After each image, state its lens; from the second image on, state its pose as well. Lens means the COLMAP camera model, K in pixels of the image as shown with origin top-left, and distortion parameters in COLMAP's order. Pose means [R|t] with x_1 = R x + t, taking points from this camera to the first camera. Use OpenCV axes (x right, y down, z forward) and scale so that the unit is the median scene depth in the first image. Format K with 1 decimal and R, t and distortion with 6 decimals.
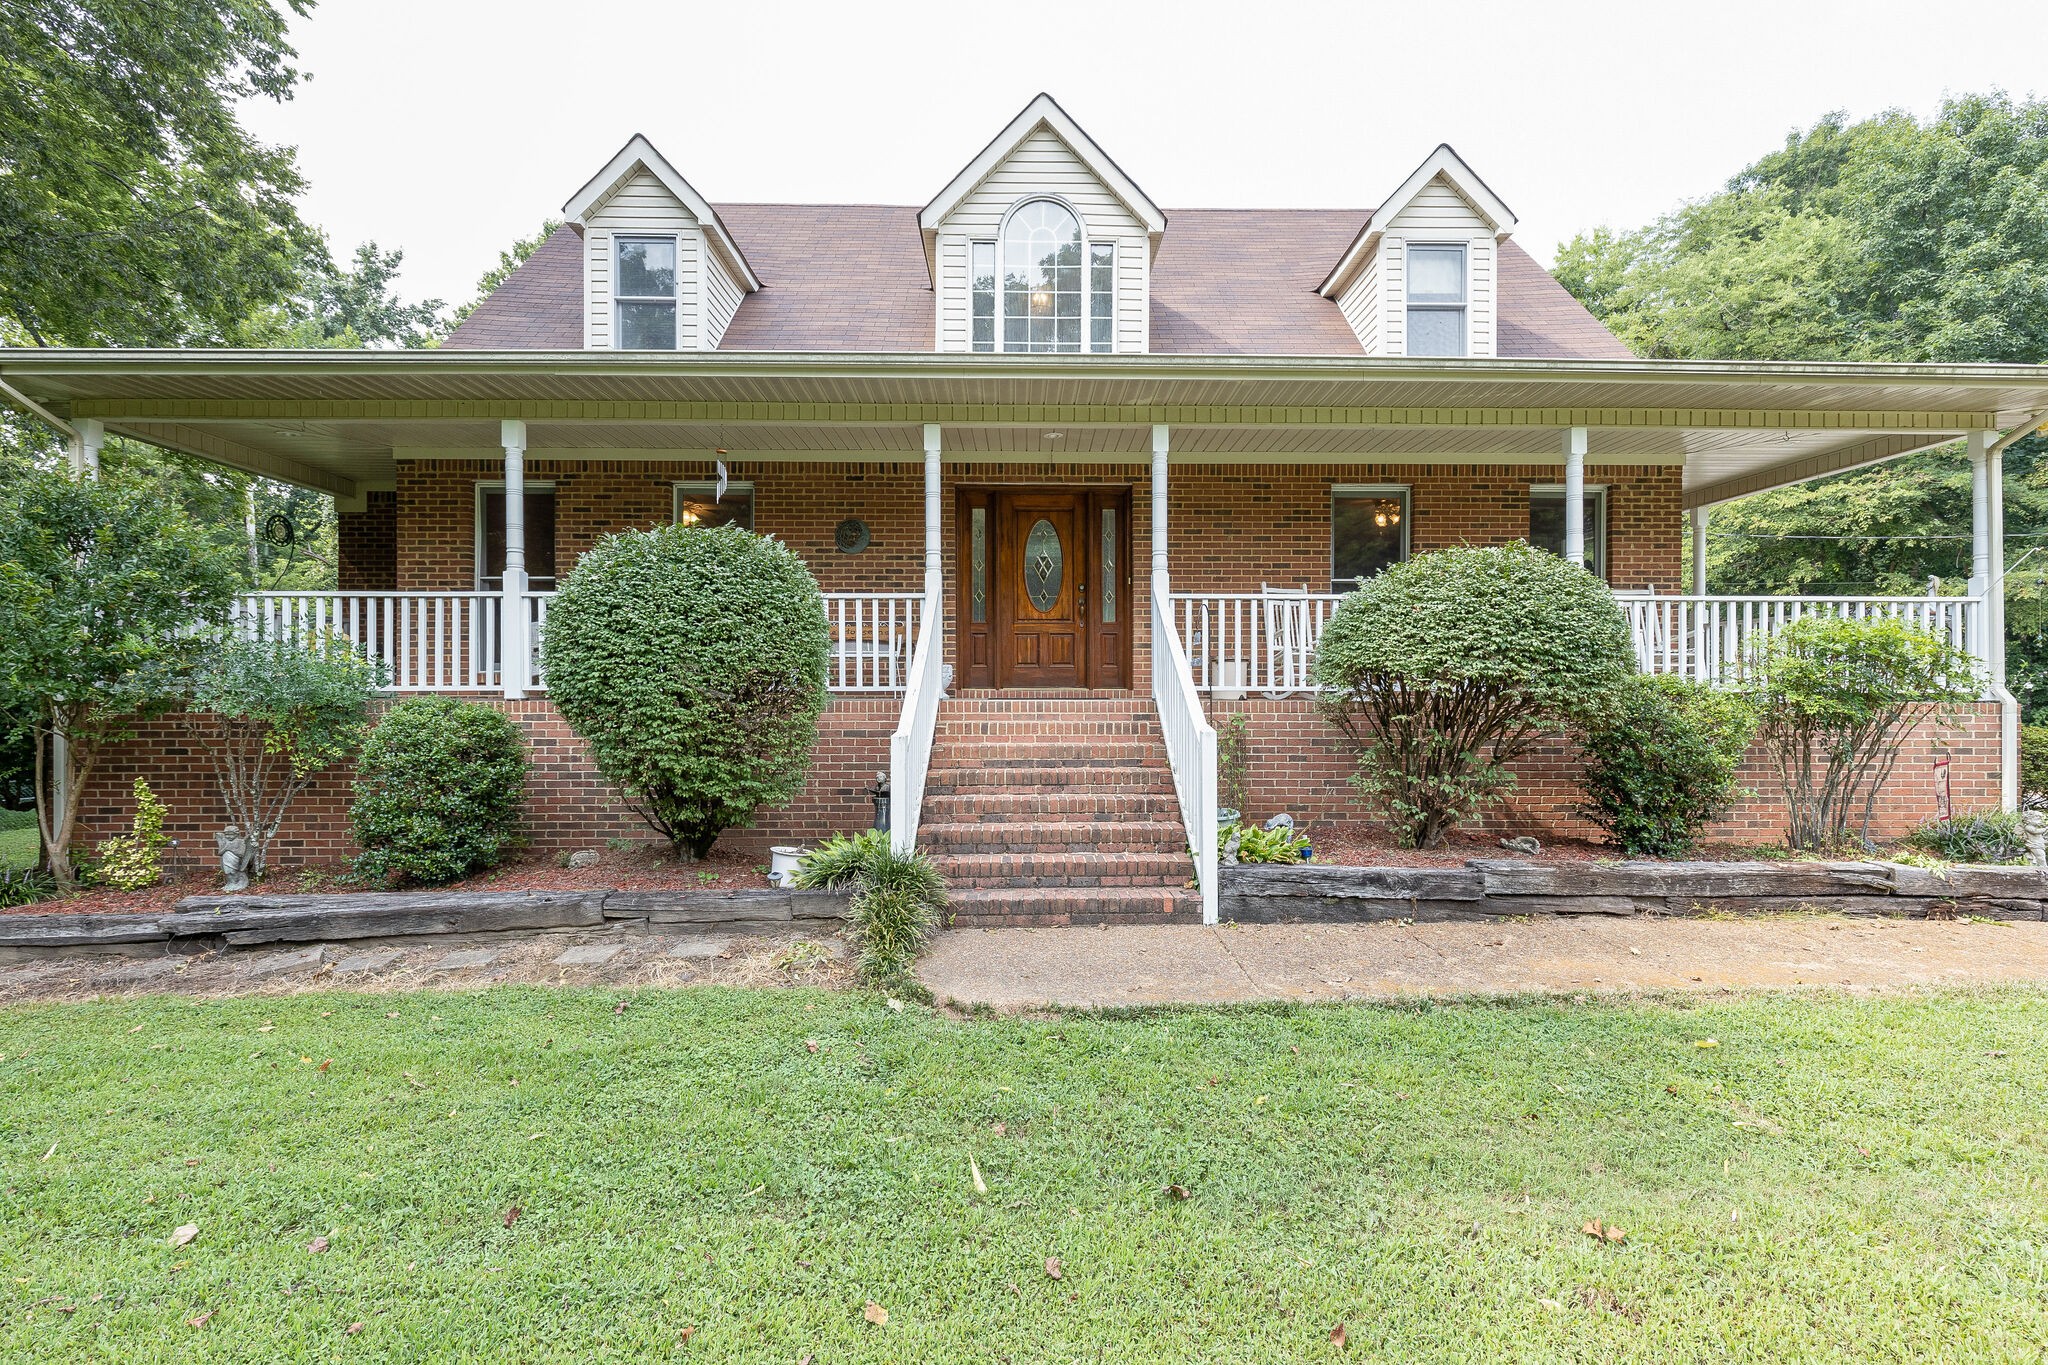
lens RADIAL K [[919.1, 0, 1024.8], [0, 919.1, 690.3], [0, 0, 1]] dist [0.006901, -0.000489]
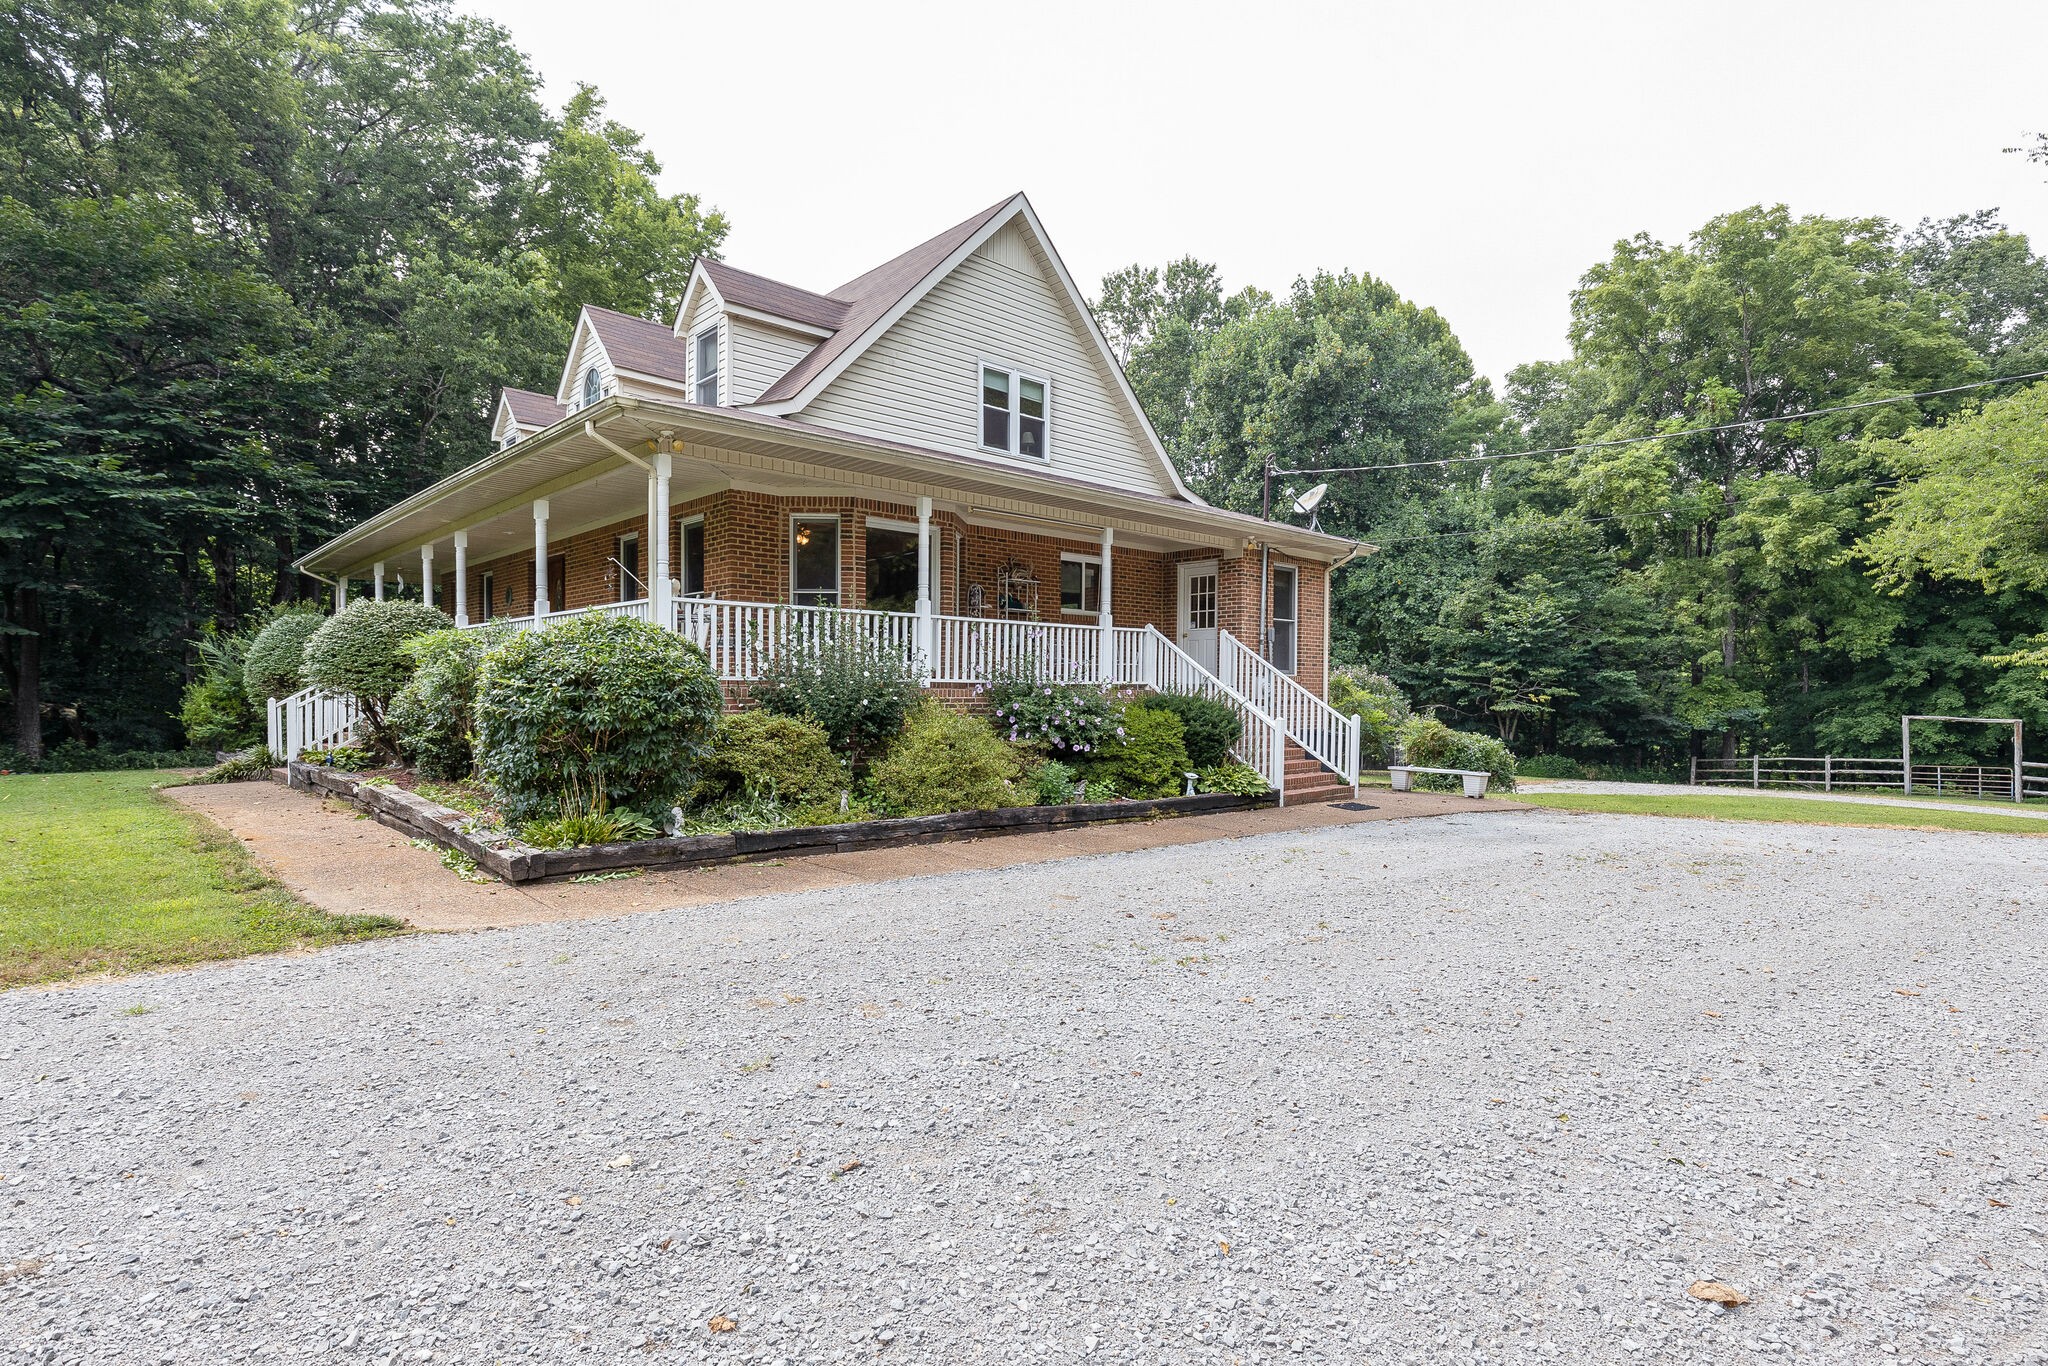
lens RADIAL K [[919.1, 0, 1024.8], [0, 919.1, 690.8], [0, 0, 1]] dist [0.006901, -0.000489]
pose [[0.703086, -0.007478, 0.711066, -0.954678], [0.006200, 0.999971, 0.004385, 0.003194], [-0.711078, 0.001325, 0.703112, -0.060302]]
